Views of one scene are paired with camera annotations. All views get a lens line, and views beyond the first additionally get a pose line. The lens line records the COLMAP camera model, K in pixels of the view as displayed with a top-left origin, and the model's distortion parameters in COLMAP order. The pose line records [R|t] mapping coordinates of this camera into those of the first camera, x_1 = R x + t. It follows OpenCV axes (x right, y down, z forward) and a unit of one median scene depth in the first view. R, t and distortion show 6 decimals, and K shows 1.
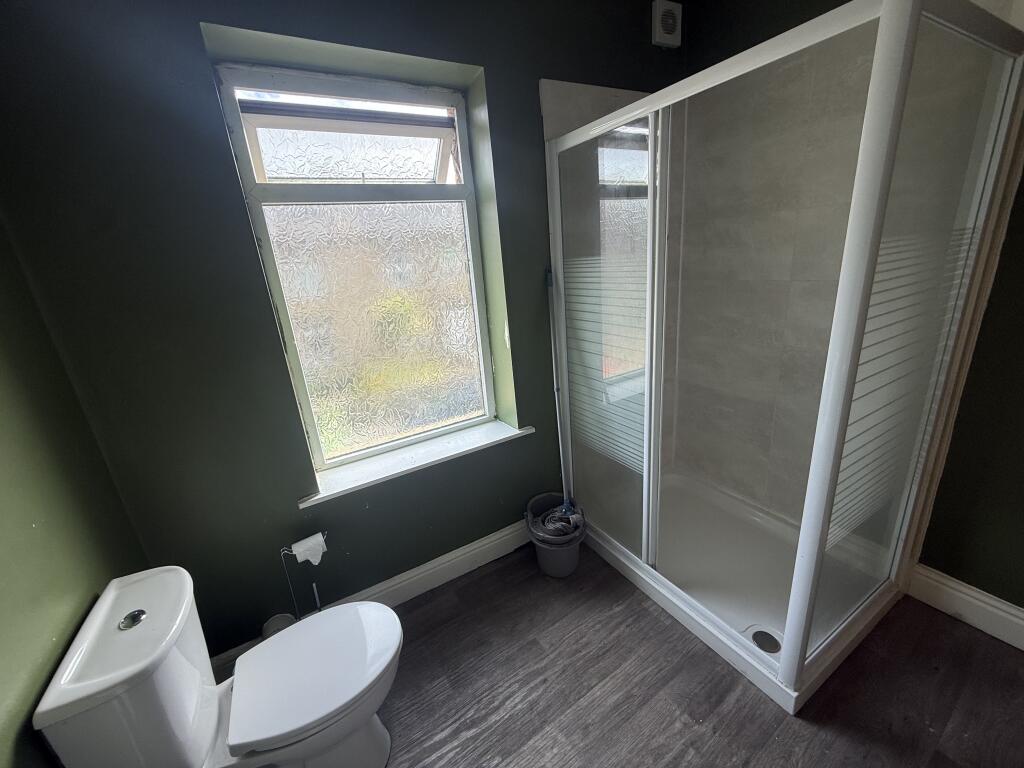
lens RADIAL K [[406.7, 0, 511.7], [0, 406.7, 382.3], [0, 0, 1]] dist [0.006447, -0.001255]
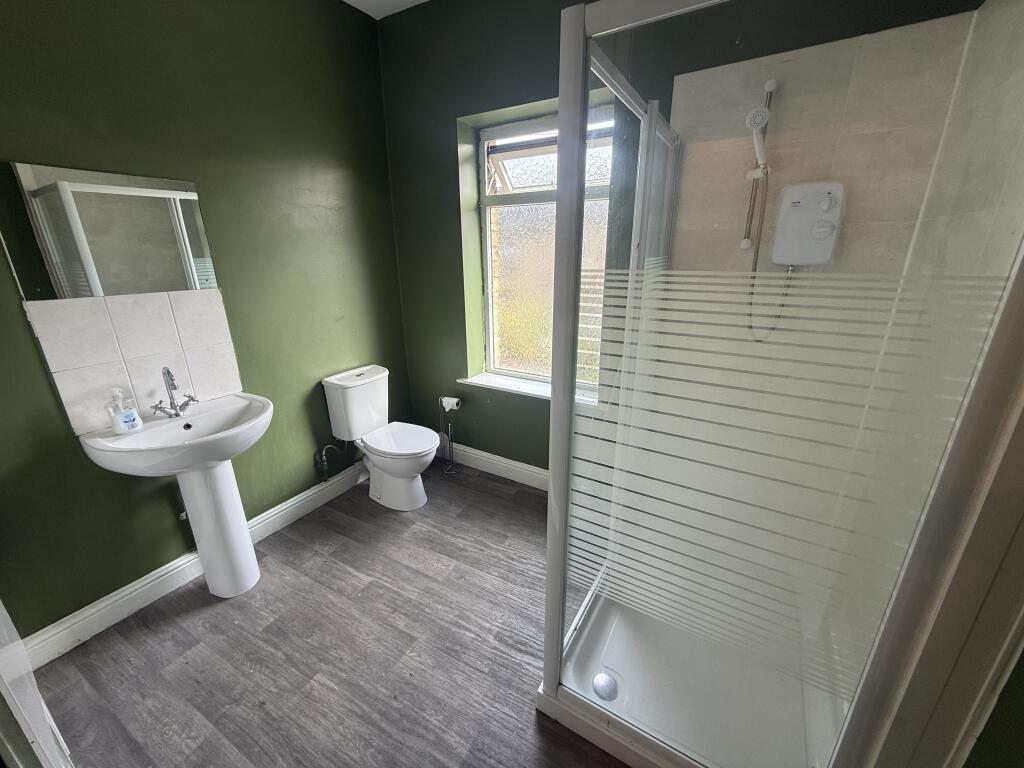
lens RADIAL K [[406.7, 0, 509.4], [0, 406.7, 383.1], [0, 0, 1]] dist [0.006447, -0.001255]
pose [[0.479435, 0.346388, -0.806323, 1.067378], [-0.293682, 0.929158, 0.224535, -0.156801], [0.826978, 0.129153, 0.547199, 0.225909]]
